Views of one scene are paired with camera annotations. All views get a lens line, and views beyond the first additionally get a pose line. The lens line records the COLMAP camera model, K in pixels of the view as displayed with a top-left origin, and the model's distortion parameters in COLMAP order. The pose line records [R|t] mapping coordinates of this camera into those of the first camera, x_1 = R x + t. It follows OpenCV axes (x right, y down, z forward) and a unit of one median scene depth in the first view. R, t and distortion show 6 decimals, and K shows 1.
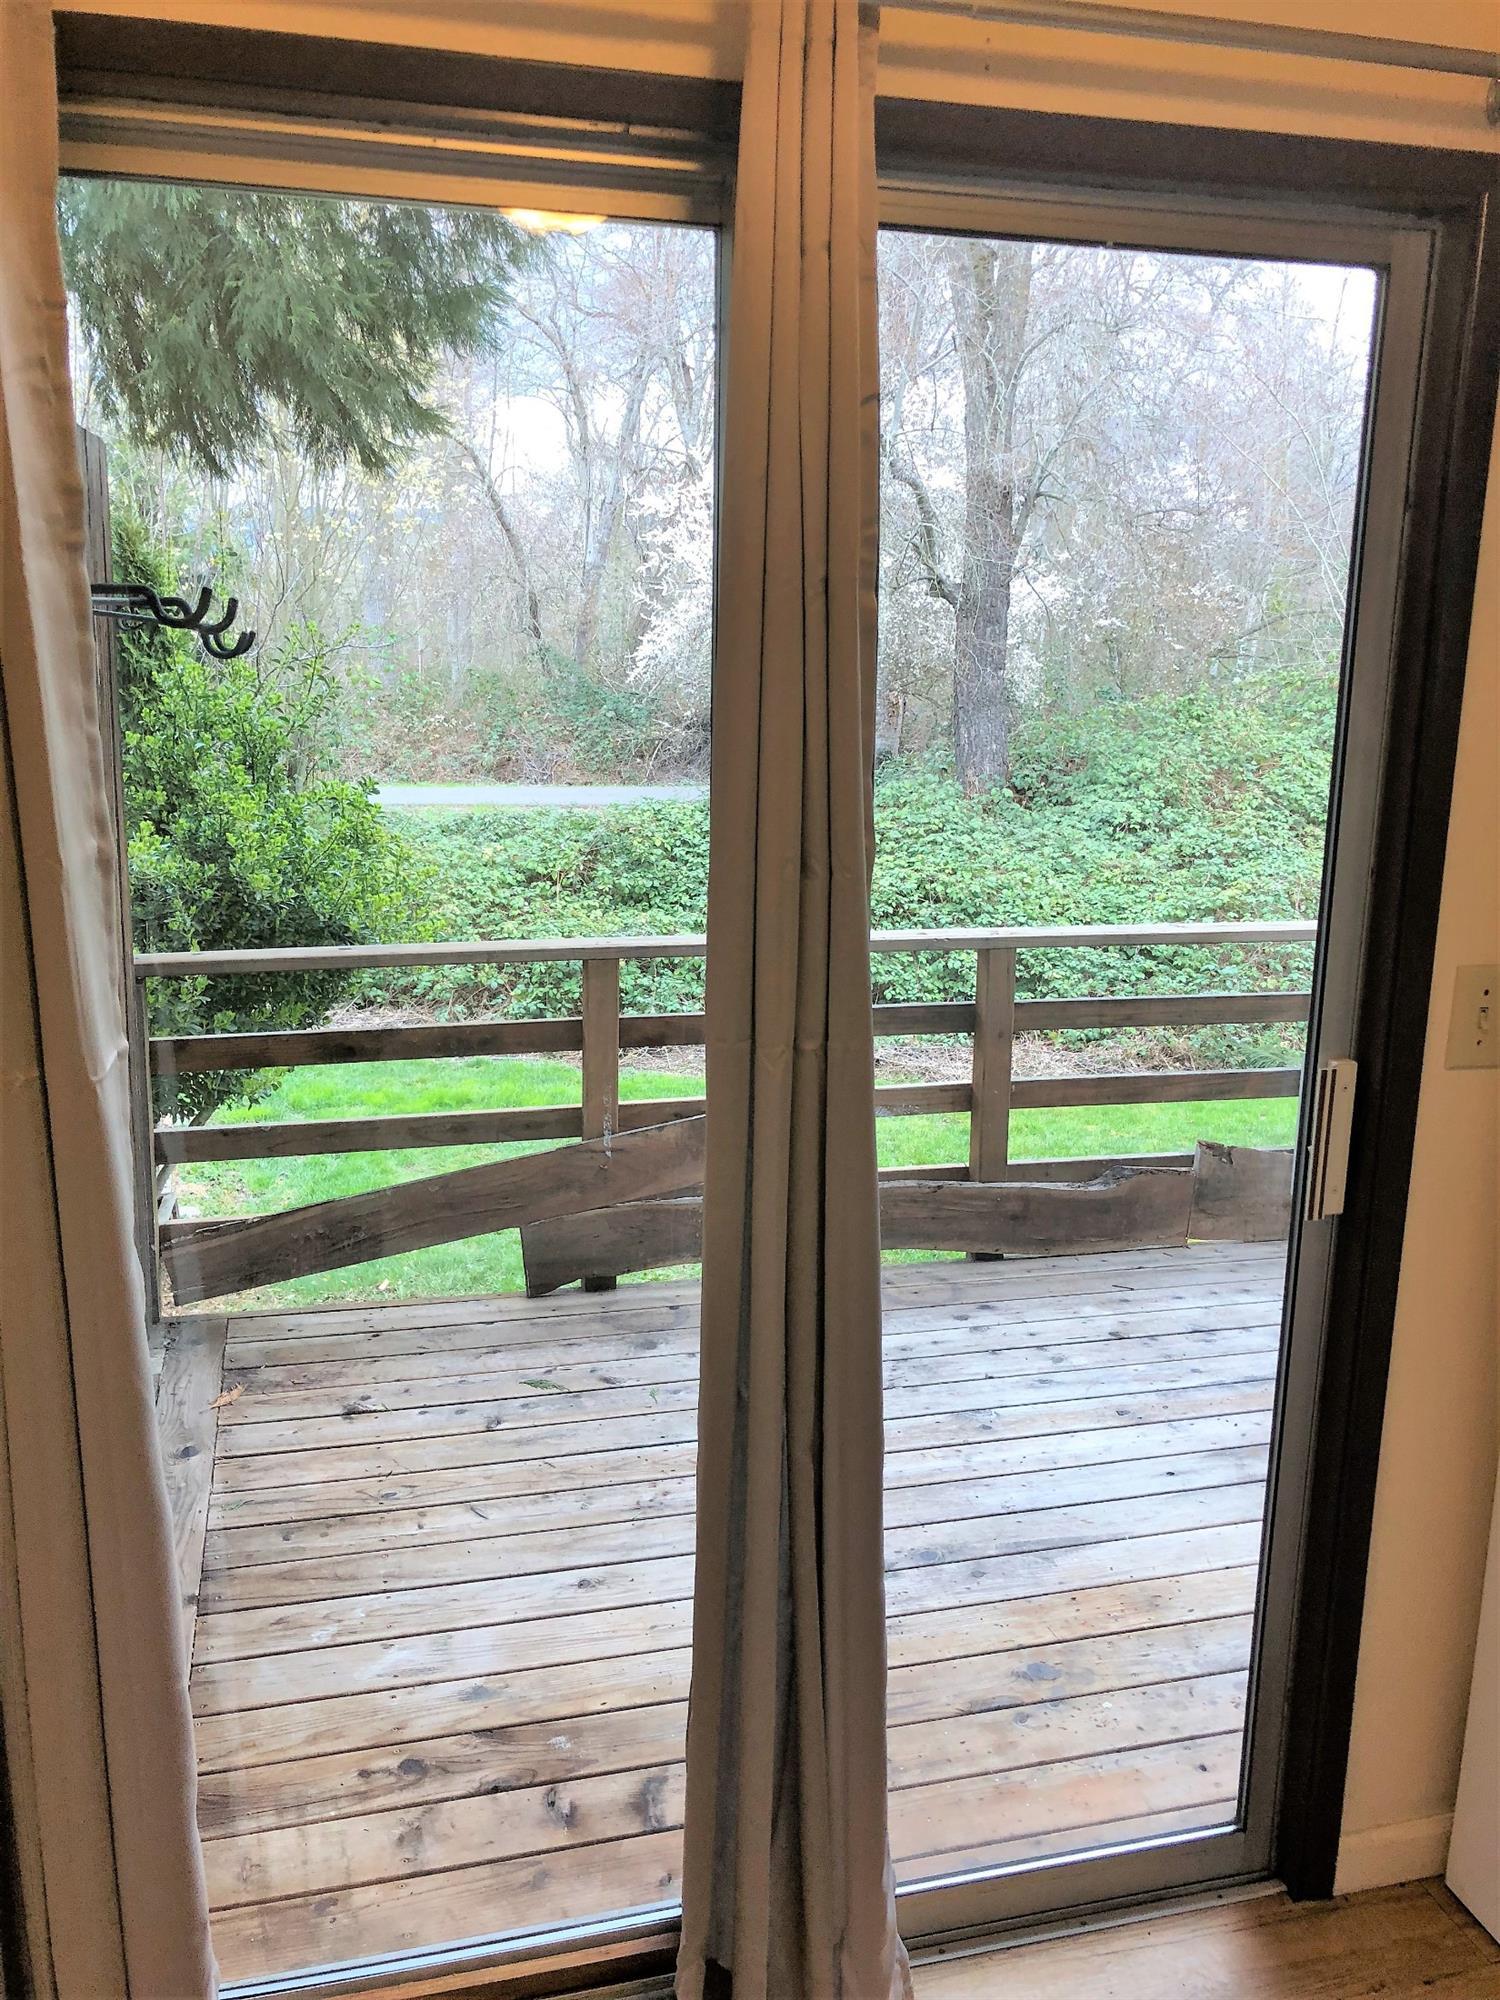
lens RADIAL K [[1666.7, 0, 745.3], [0, 1666.7, 997.4], [0, 0, 1]] dist [0.048964, -0.073551]
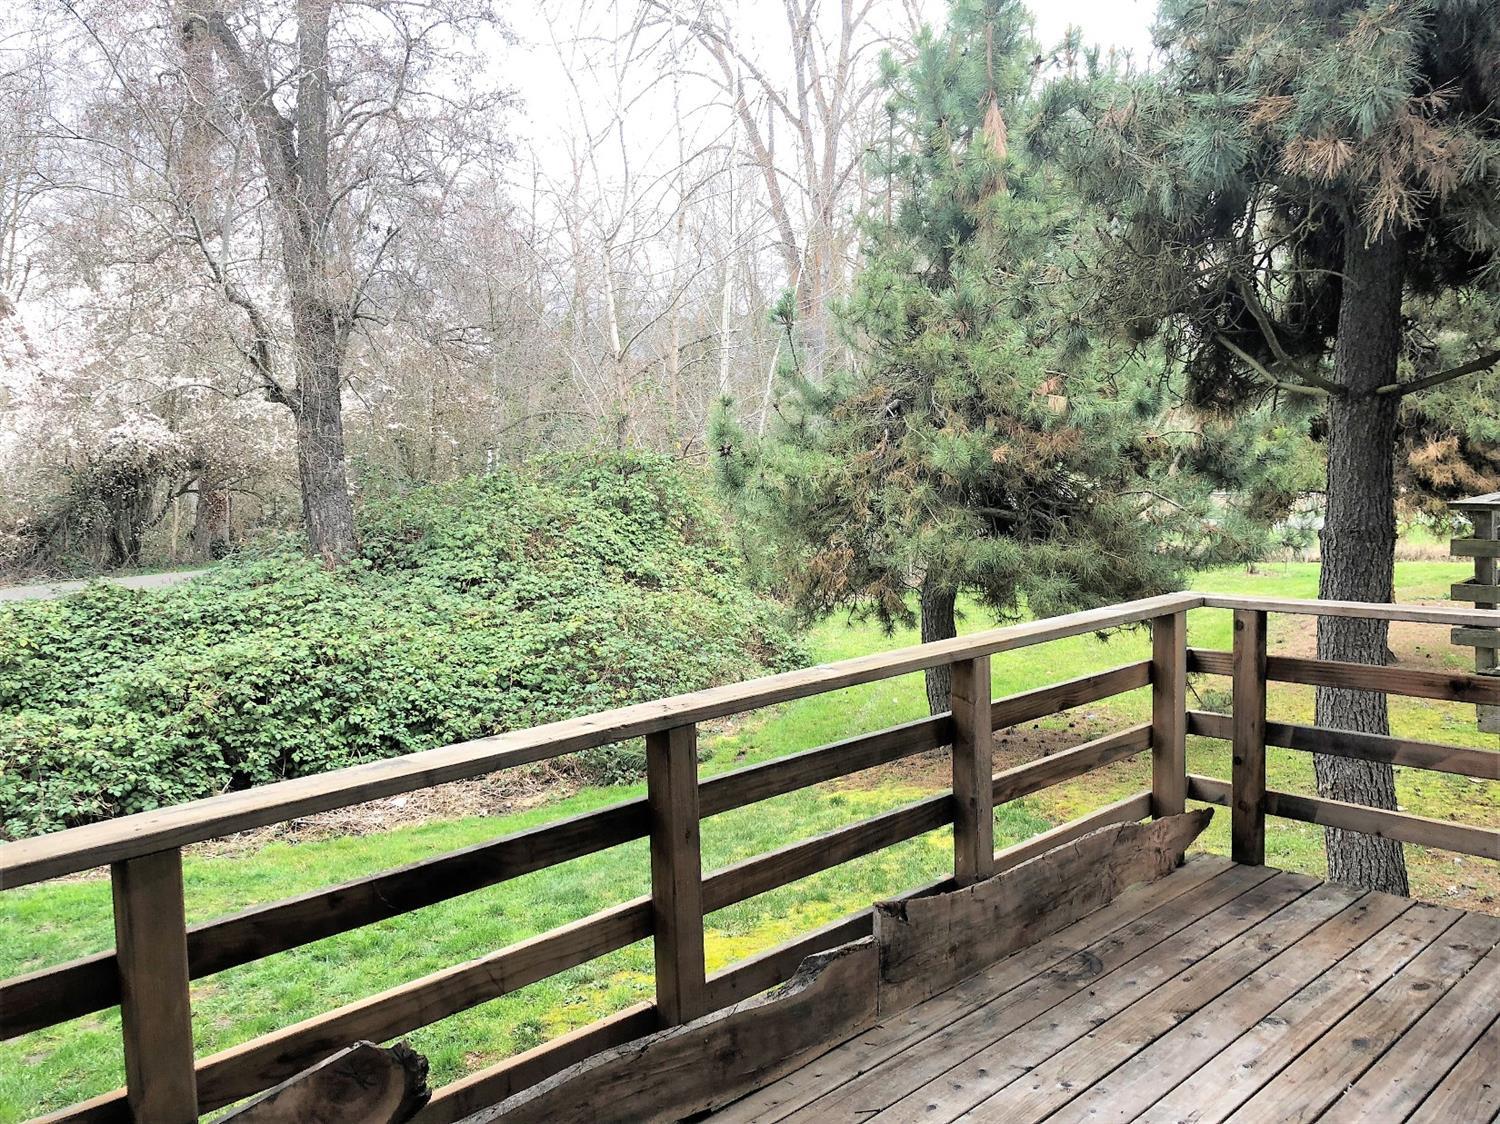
lens RADIAL K [[1250.0, 0, 761.7], [0, 1250.0, 546.7], [0, 0, 1]] dist [0.048964, -0.073551]
pose [[0.870640, -0.089481, 0.483714, -0.029520], [0.150803, 0.984521, -0.089307, -0.016768], [-0.468235, 0.150700, 0.870658, 0.133617]]
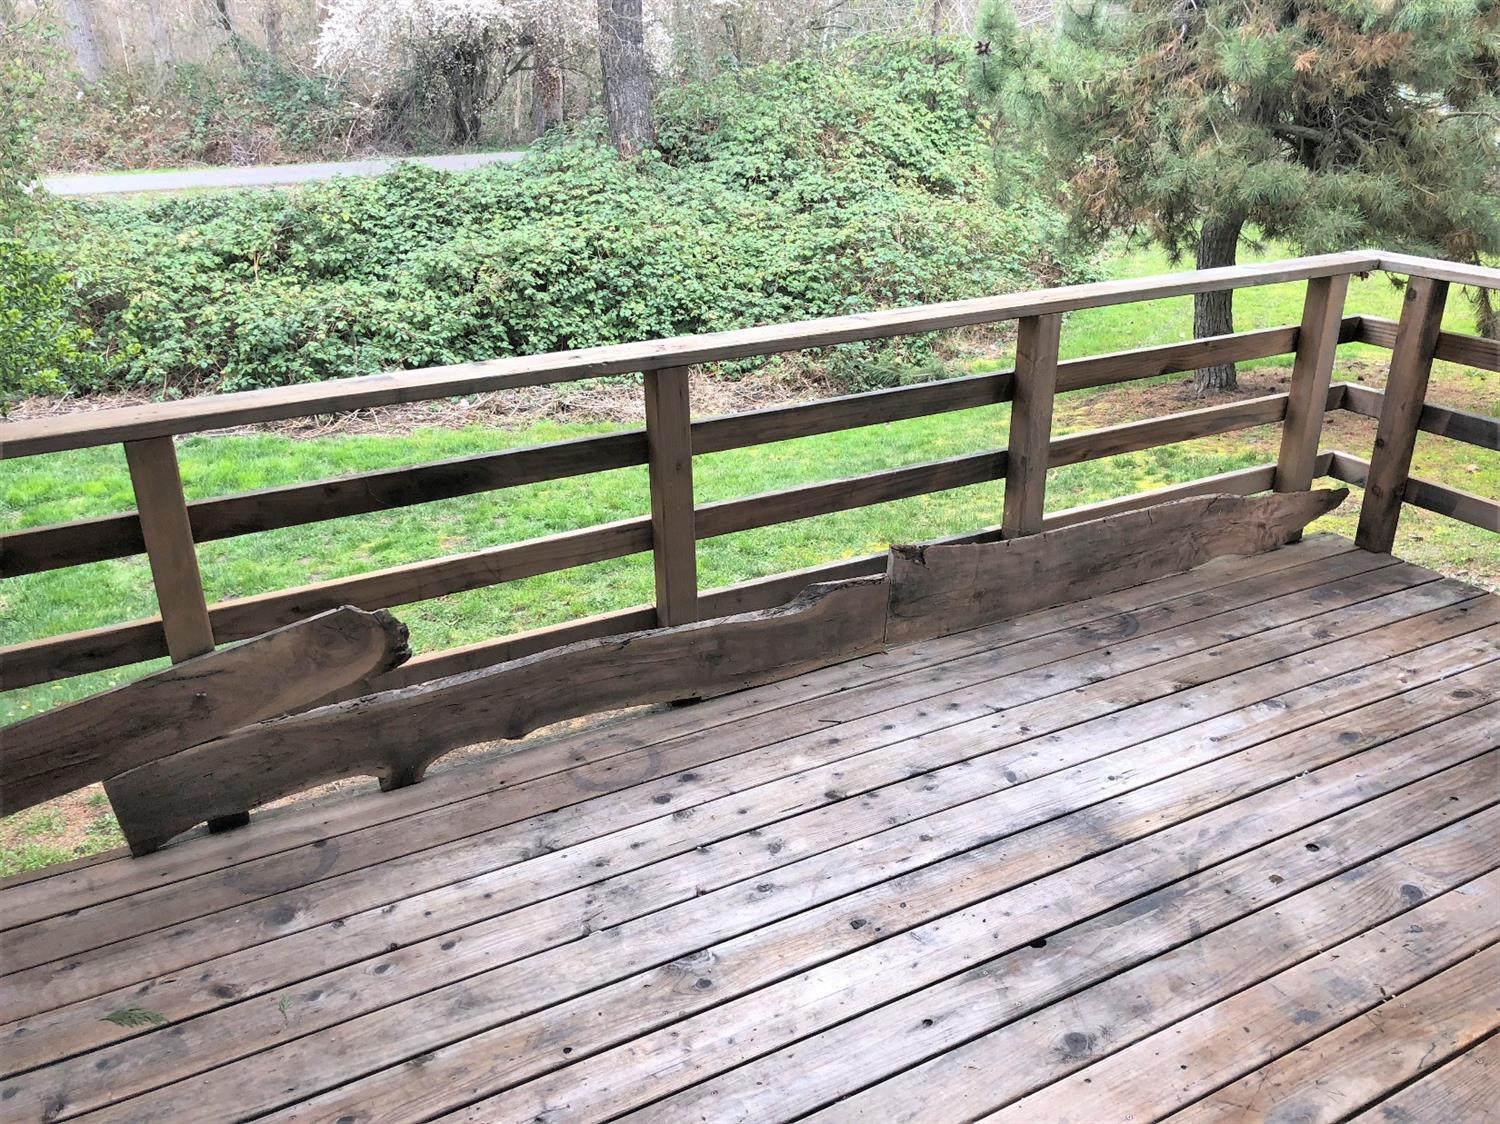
lens RADIAL K [[1250.0, 0, 759.7], [0, 1250.0, 562.4], [0, 0, 1]] dist [0.048964, -0.073551]
pose [[0.971524, -0.121659, 0.203324, 0.017357], [0.080167, 0.976284, 0.201103, -0.017220], [-0.222968, -0.179077, 0.958236, 0.108936]]
